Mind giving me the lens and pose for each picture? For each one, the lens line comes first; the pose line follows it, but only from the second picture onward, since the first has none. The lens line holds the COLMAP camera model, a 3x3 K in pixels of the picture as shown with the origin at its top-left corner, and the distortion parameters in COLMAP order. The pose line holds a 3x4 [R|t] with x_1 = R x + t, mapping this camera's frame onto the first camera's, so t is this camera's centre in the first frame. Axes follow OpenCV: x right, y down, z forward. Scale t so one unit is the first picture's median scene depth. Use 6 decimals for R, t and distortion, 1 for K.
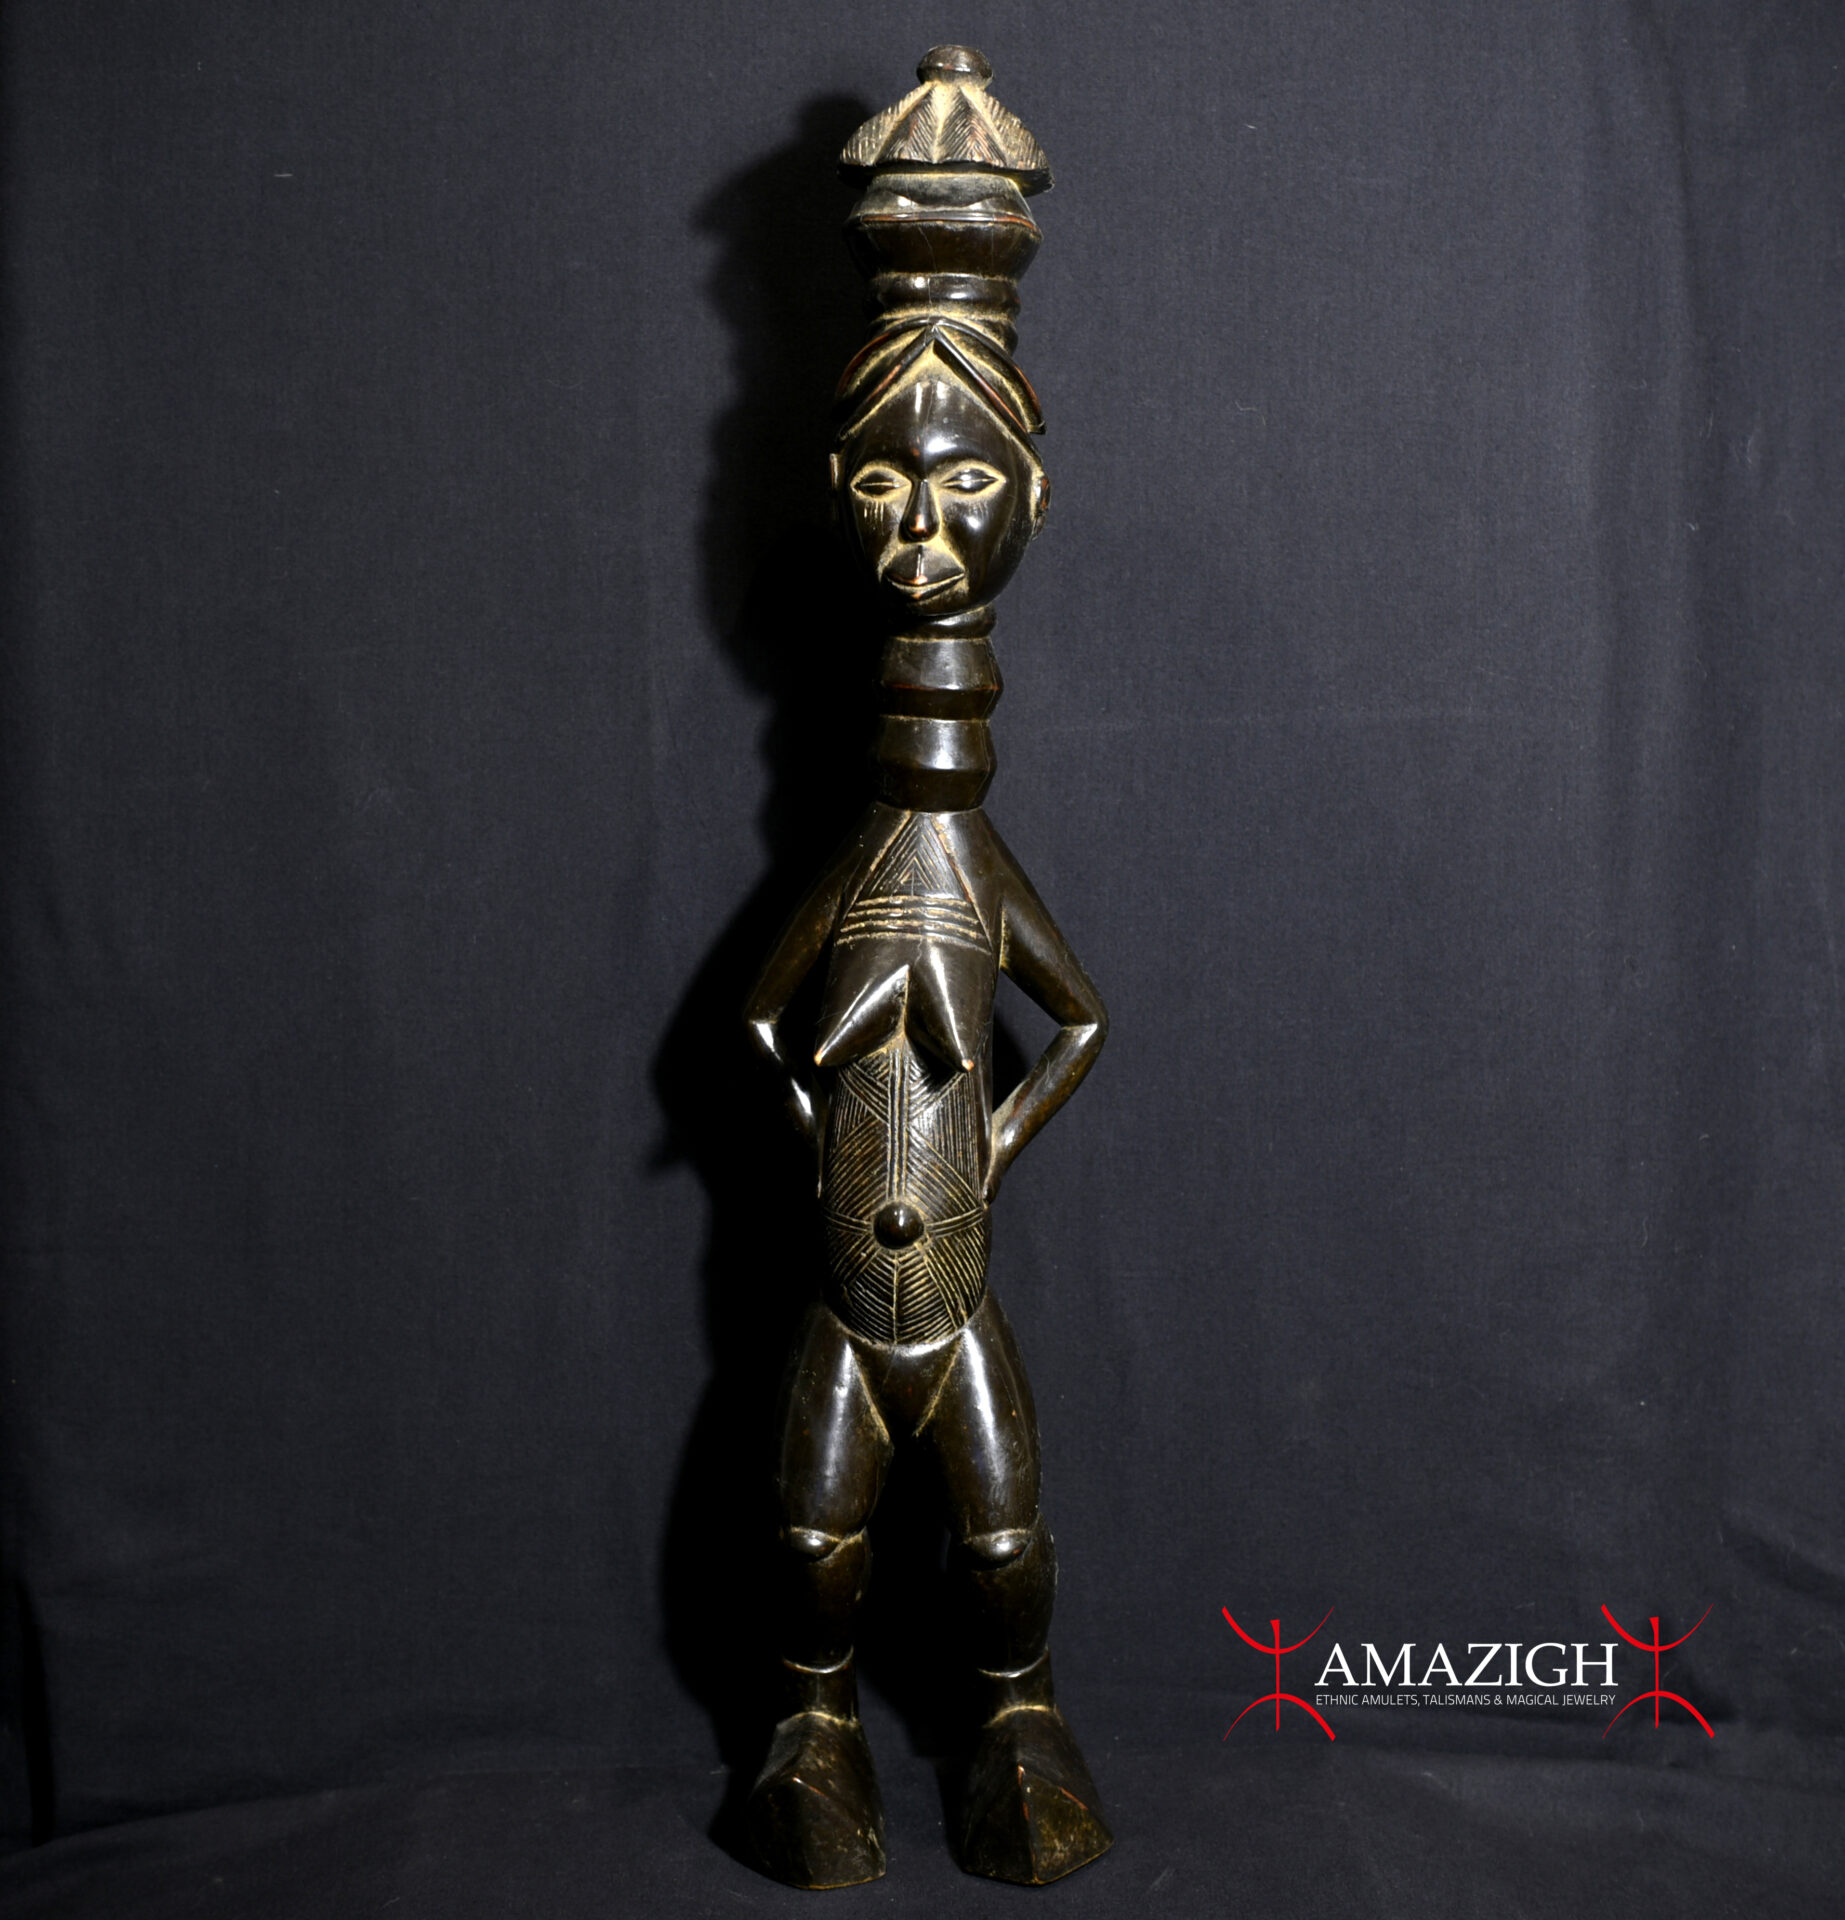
lens RADIAL K [[4005.4, 0, 922.3], [0, 4005.4, 953.1], [0, 0, 1]] dist [-0.011140, 0.000000]
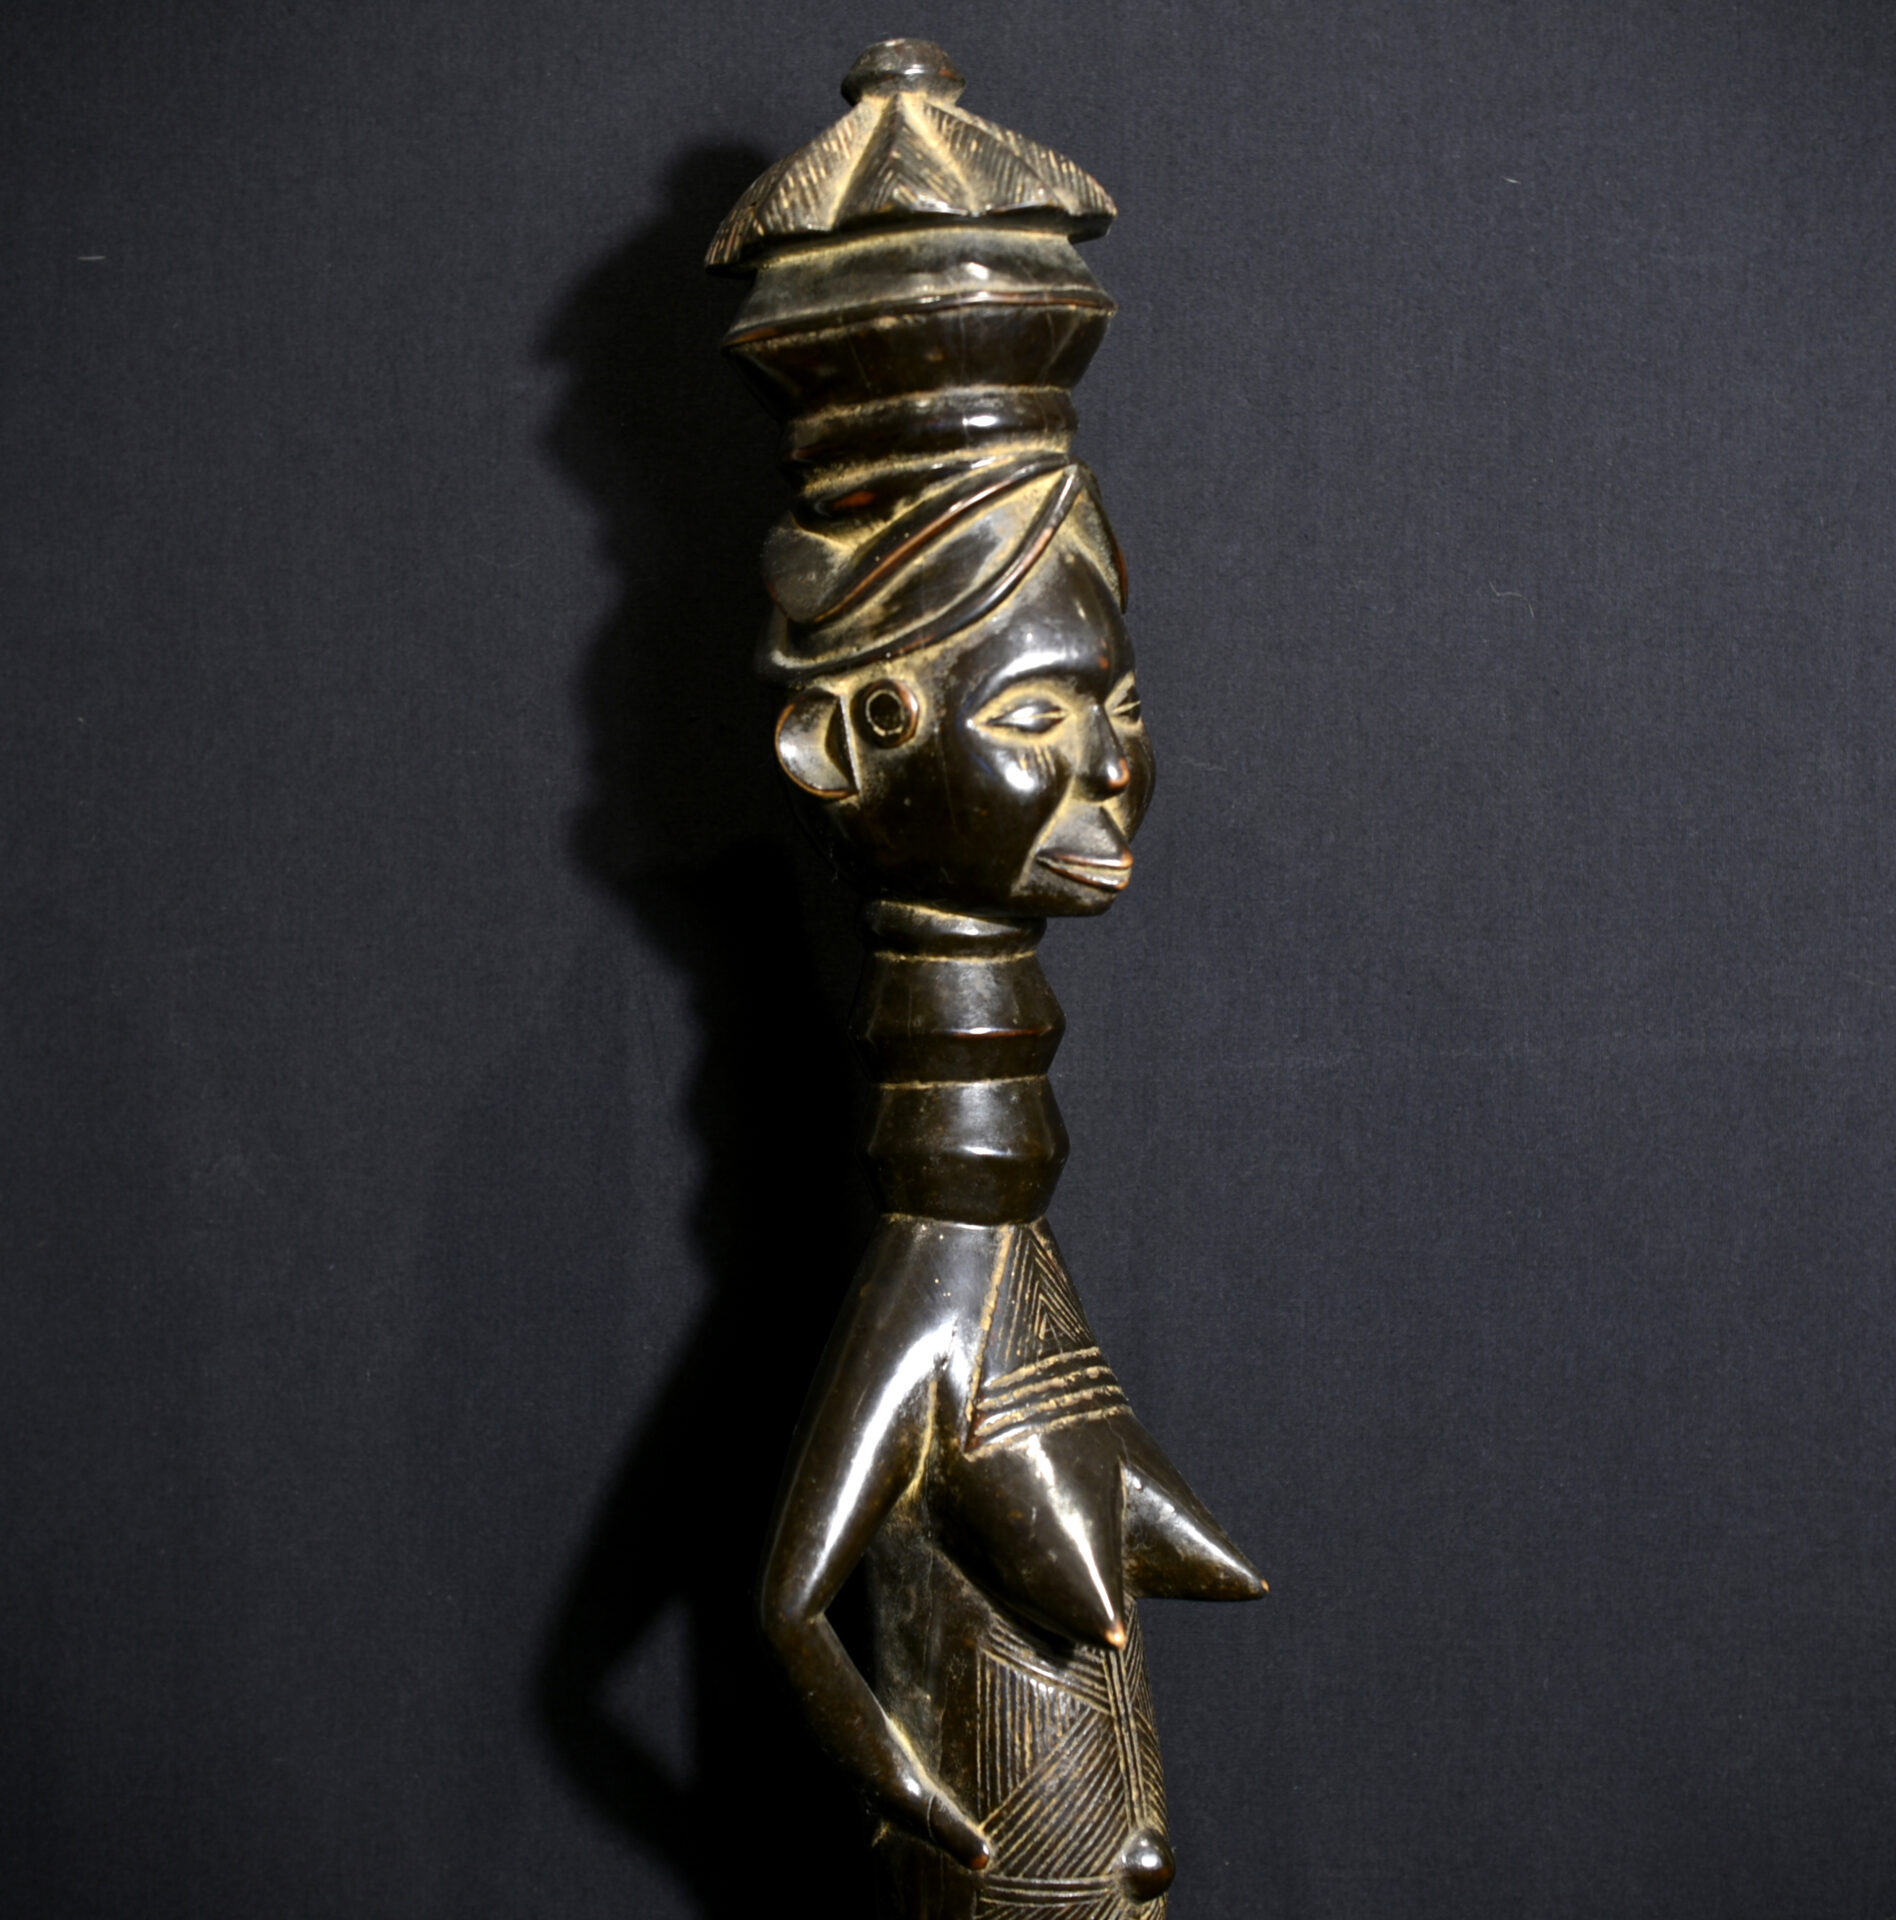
lens RADIAL K [[4133.9, 0, 948.1], [0, 4133.9, 946.7], [0, 0, 1]] dist [0.000216, 0.000000]
pose [[0.999675, -0.000761, -0.025493, 0.004293], [-0.000137, 0.999380, -0.035199, -0.051442], [0.025504, 0.035191, 0.999055, 0.299572]]
